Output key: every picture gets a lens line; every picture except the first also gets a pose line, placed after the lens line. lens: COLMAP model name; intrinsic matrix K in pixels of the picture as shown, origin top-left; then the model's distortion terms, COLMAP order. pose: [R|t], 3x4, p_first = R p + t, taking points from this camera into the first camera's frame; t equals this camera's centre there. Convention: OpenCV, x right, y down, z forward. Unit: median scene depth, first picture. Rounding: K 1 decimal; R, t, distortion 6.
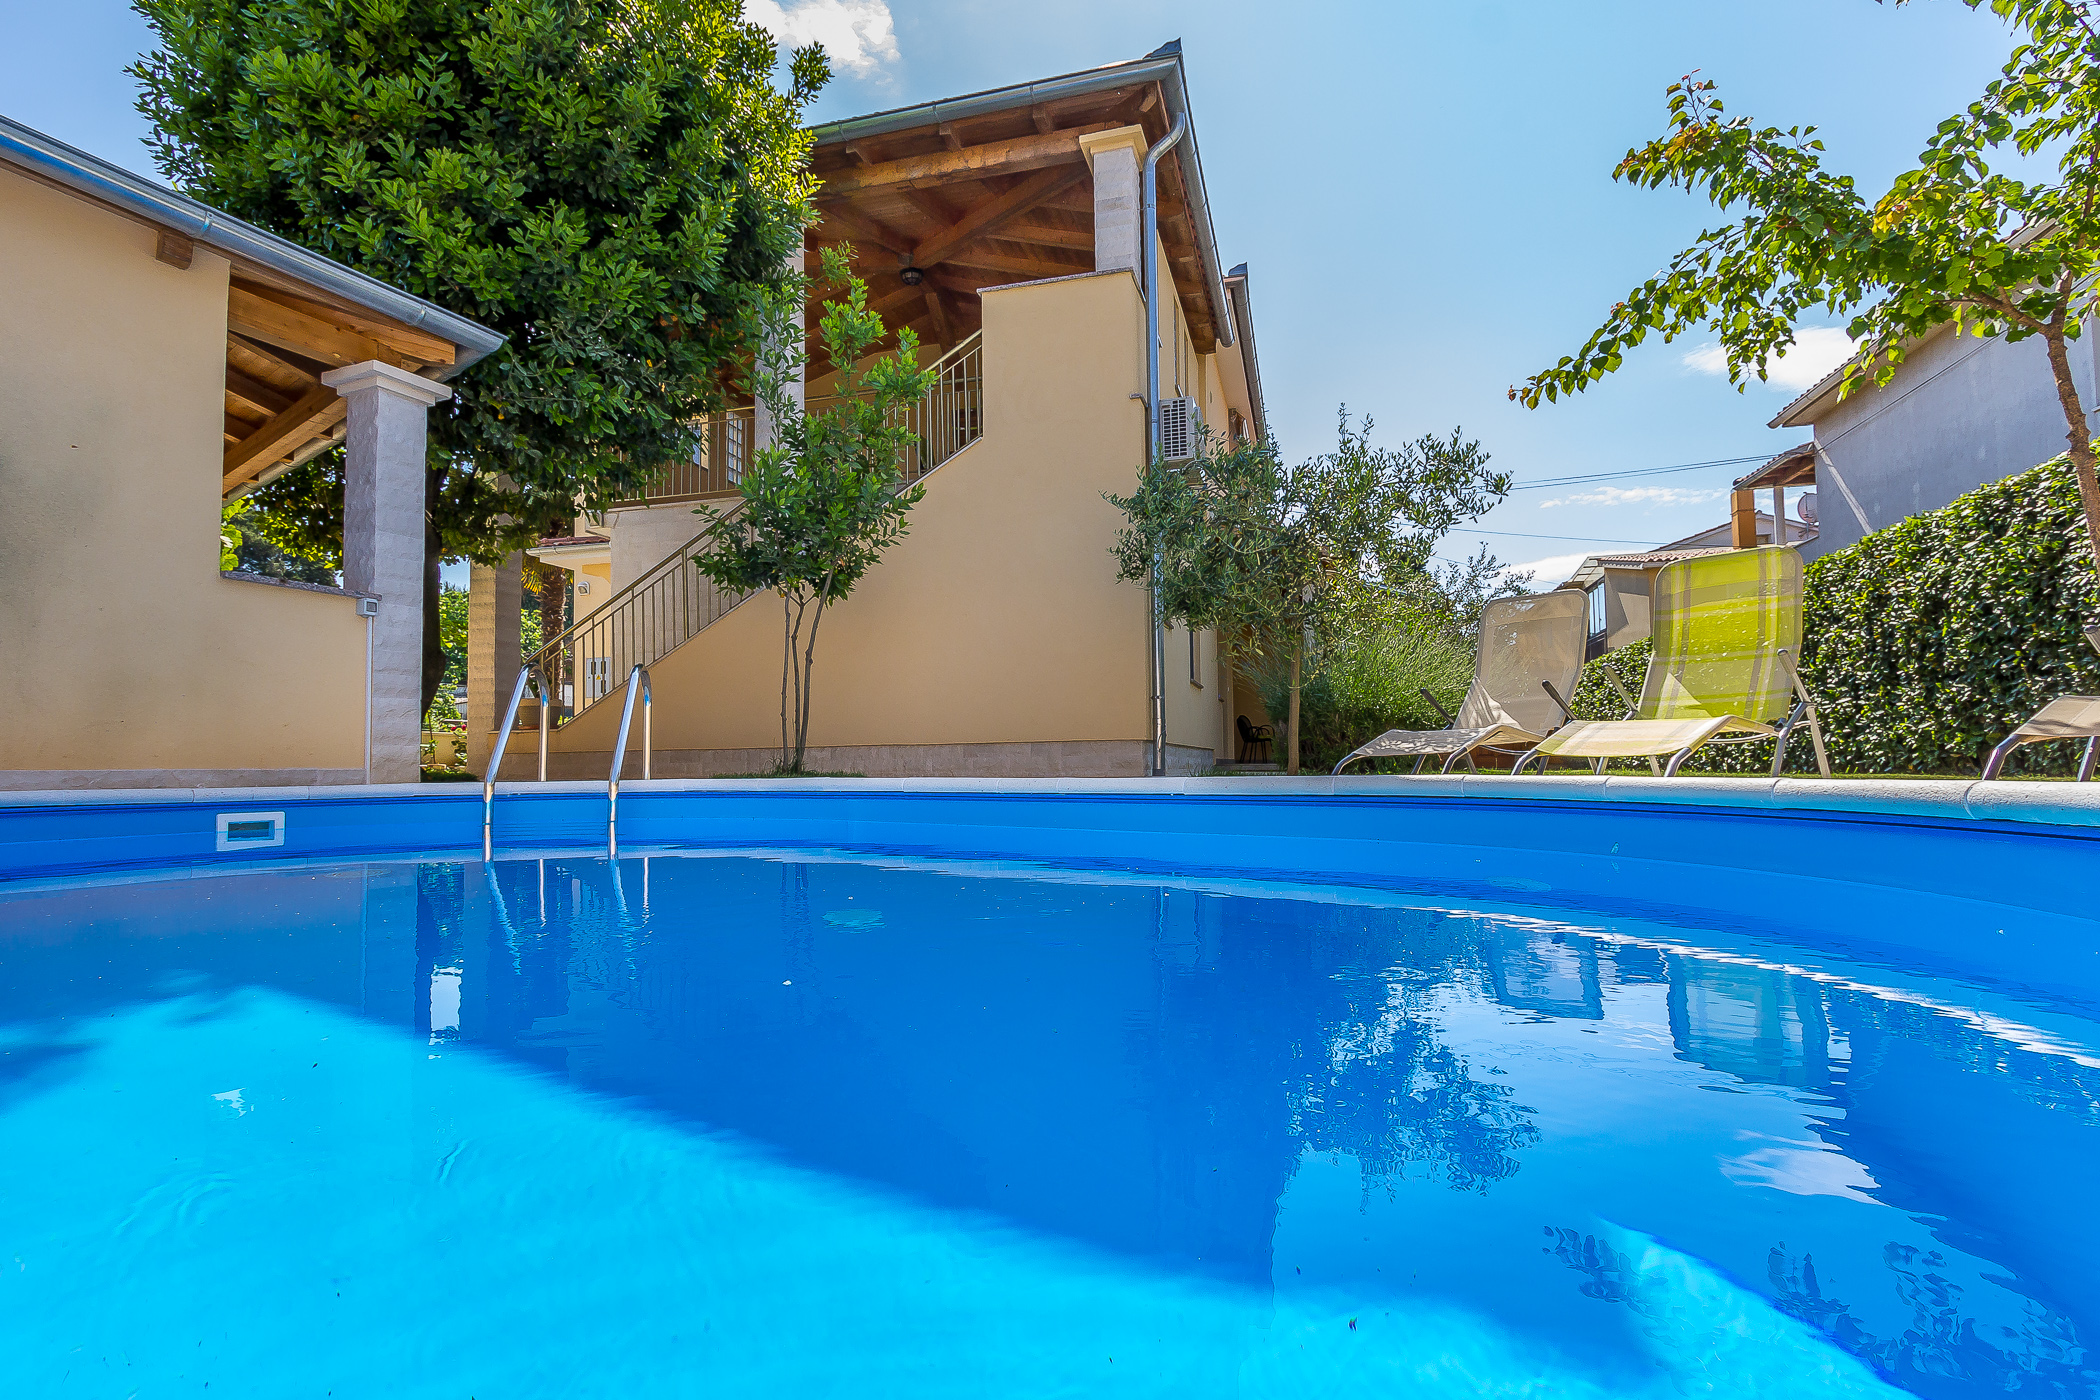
lens RADIAL K [[956.2, 0, 1072.3], [0, 956.2, 729.3], [0, 0, 1]] dist [0.005522, -0.001137]
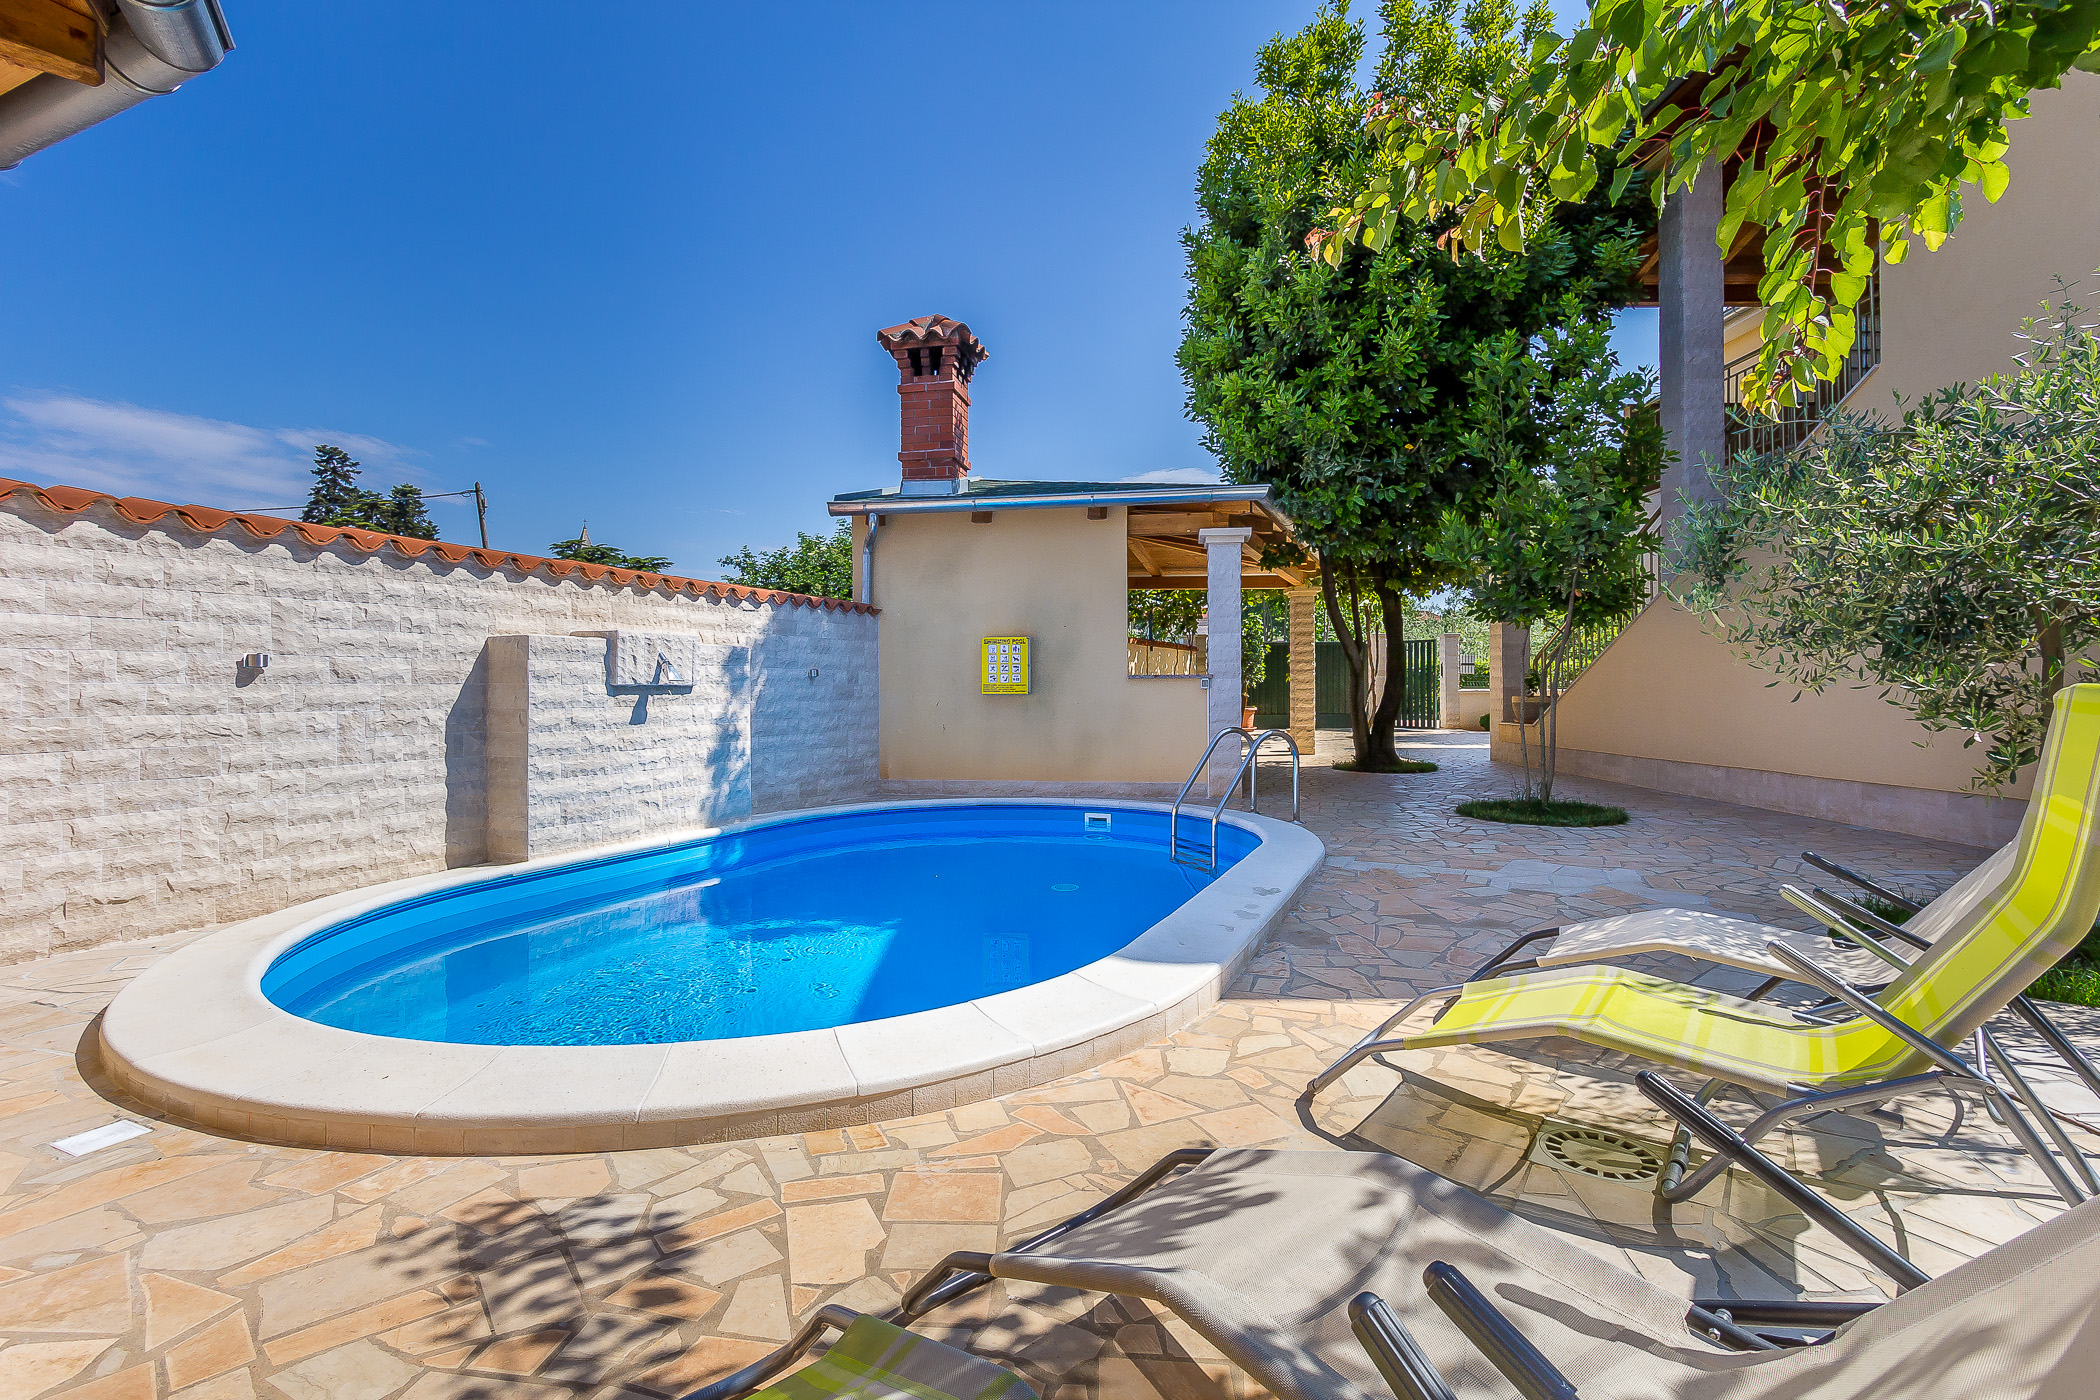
lens RADIAL K [[956.2, 0, 1033.6], [0, 956.2, 682.9], [0, 0, 1]] dist [0.005522, -0.001137]
pose [[0.240313, 0.000503, -0.970695, 0.573110], [0.037406, 0.999252, 0.009778, -0.116737], [0.969974, -0.038660, 0.240115, 0.257244]]
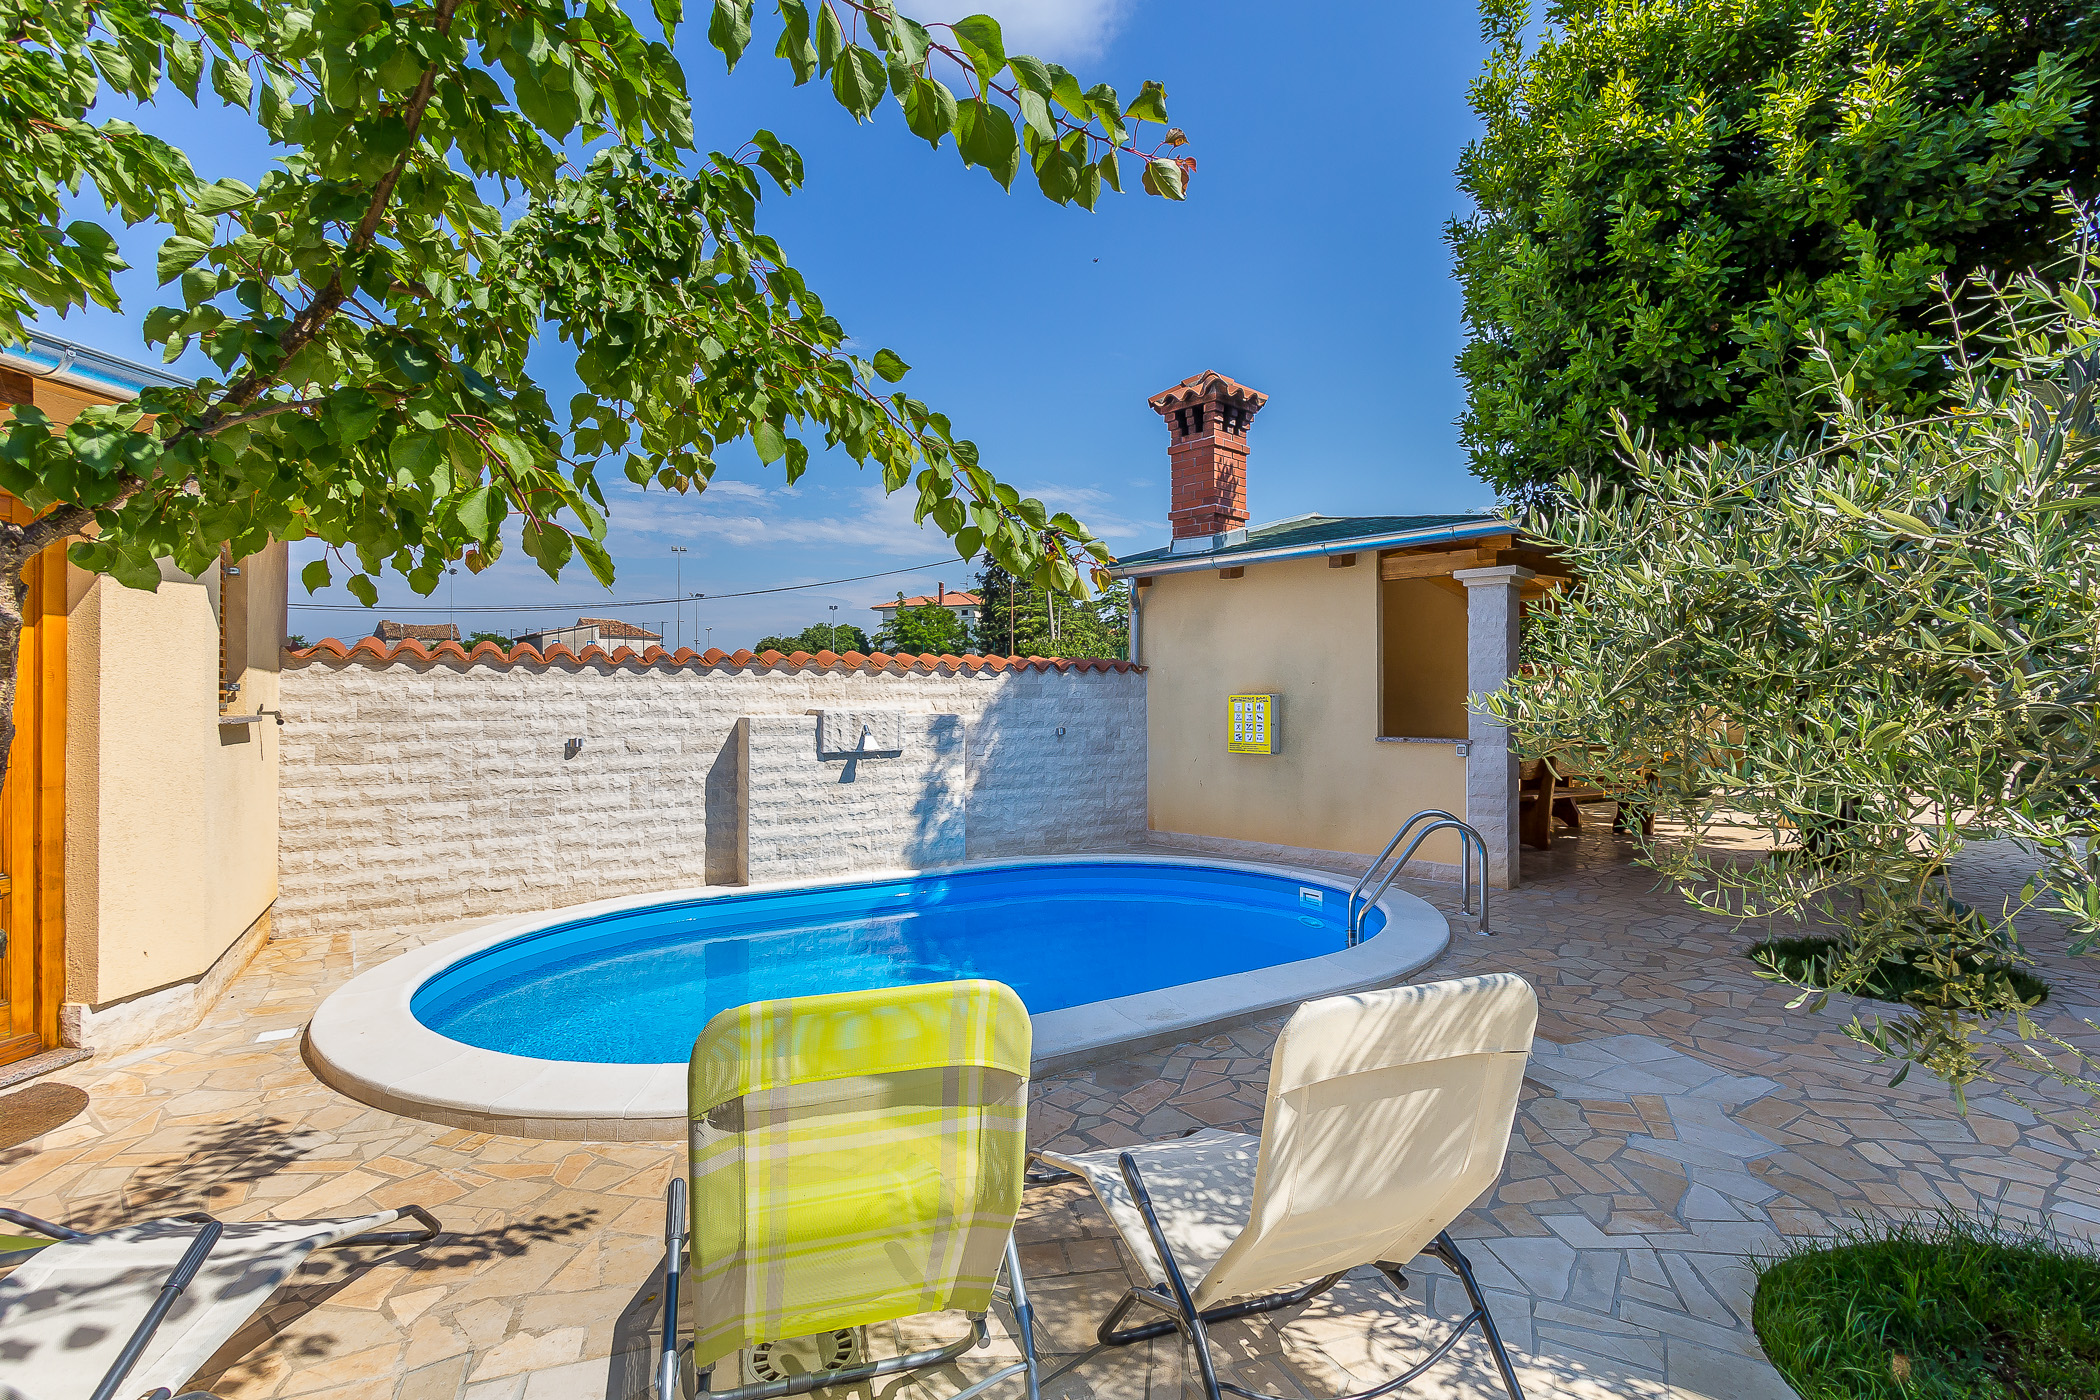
lens RADIAL K [[956.2, 0, 1037.1], [0, 956.2, 693.6], [0, 0, 1]] dist [0.005522, -0.001137]
pose [[-0.355272, 0.003862, -0.934755, 0.585243], [0.039837, 0.999145, -0.011013, -0.164077], [0.933914, -0.041151, -0.355122, 0.697523]]
